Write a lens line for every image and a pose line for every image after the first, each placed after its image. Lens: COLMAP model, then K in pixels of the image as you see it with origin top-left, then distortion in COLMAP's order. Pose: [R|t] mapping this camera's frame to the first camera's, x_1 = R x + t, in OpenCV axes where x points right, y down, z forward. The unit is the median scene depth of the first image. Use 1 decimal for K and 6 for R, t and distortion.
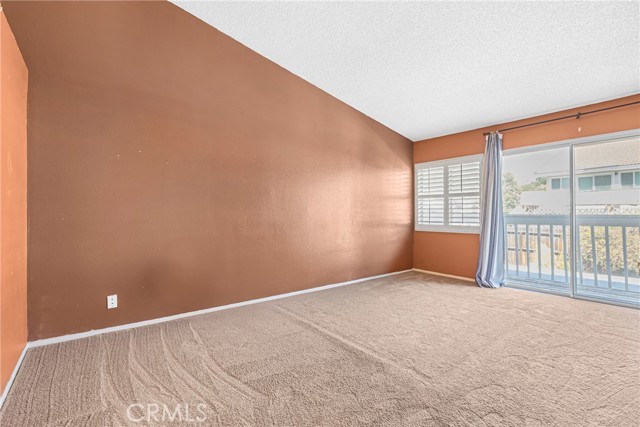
lens RADIAL K [[300.0, 0, 320.0], [0, 300.0, 213.5], [0, 0, 1]] dist [-0.004187, -0.000473]
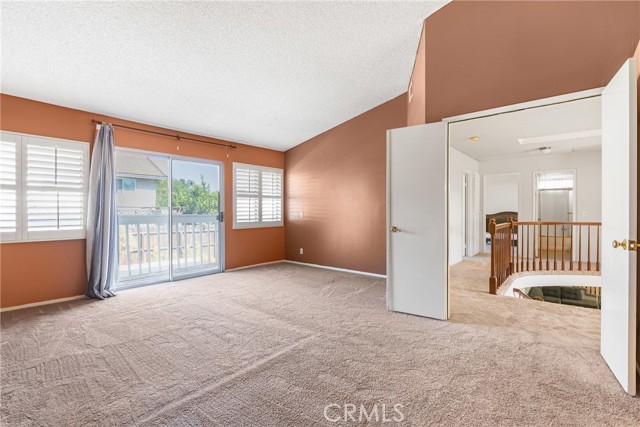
lens RADIAL K [[300.0, 0, 320.0], [0, 300.0, 213.5], [0, 0, 1]] dist [-0.004187, -0.000473]
pose [[-0.223900, 0.002270, 0.974609, -0.610631], [0.008986, 0.999960, -0.000265, 0.007182], [-0.974571, 0.008698, -0.223912, 0.807314]]
